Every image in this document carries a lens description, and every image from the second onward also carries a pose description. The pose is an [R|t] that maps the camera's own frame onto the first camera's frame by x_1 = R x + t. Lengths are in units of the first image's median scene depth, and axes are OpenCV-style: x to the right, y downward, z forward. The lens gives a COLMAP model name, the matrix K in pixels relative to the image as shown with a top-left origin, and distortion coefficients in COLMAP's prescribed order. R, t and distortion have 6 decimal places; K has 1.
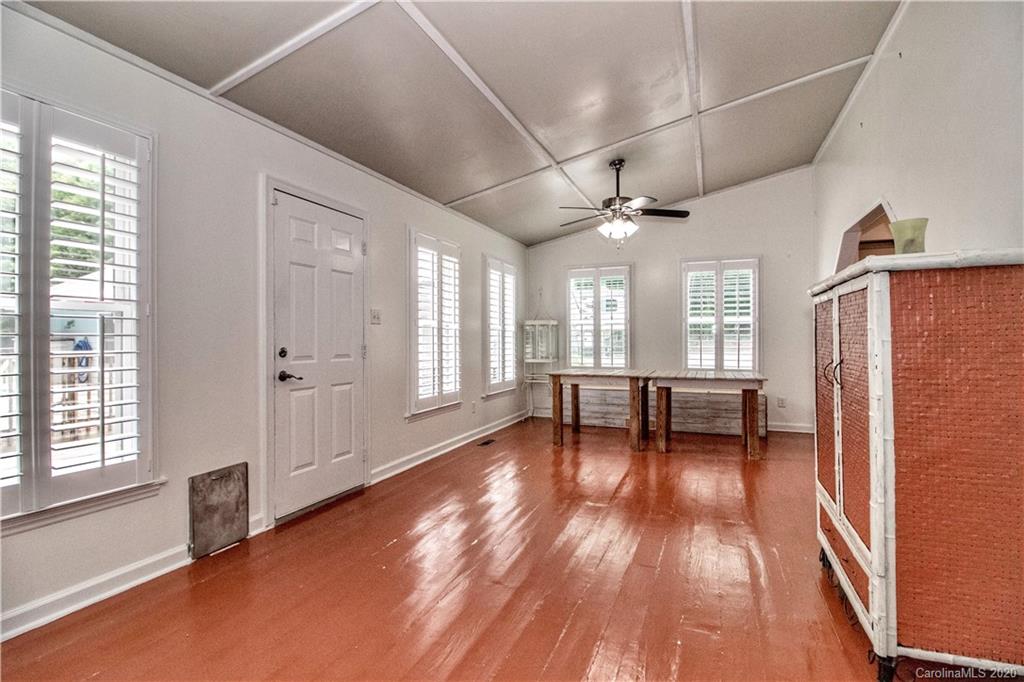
lens RADIAL K [[488.4, 0, 519.9], [0, 488.4, 341.1], [0, 0, 1]] dist [-0.011317, -0.006207]
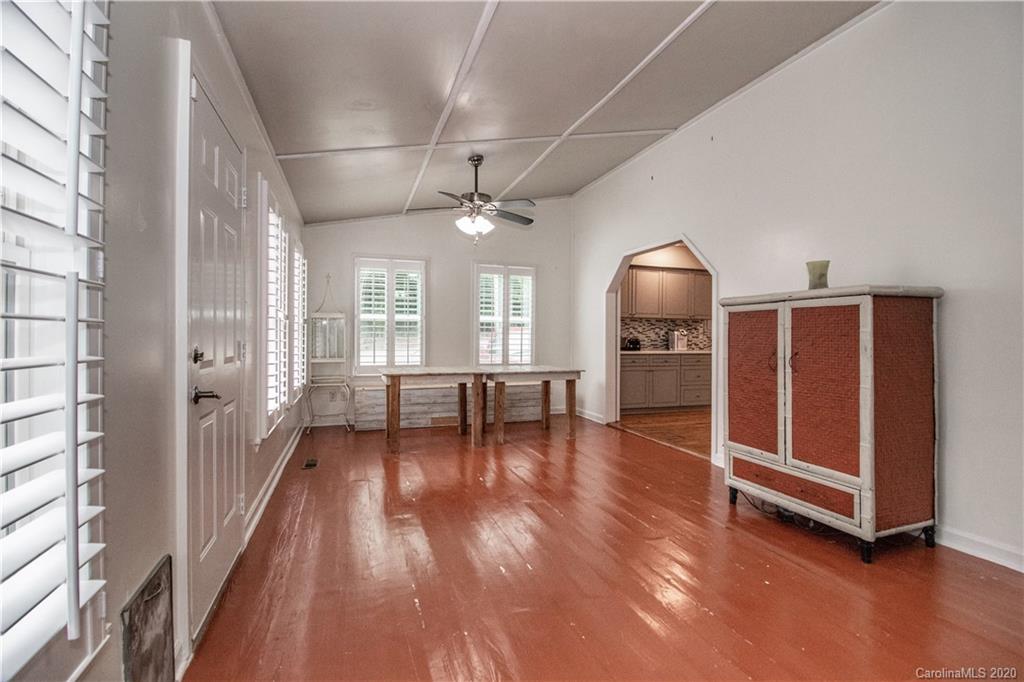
lens RADIAL K [[488.4, 0, 514.5], [0, 488.4, 332.9], [0, 0, 1]] dist [-0.011317, -0.006207]
pose [[0.746094, 0.013227, 0.665710, -0.284495], [-0.006912, 0.999903, -0.012120, 0.000960], [-0.665805, 0.004441, 0.746112, 0.145978]]
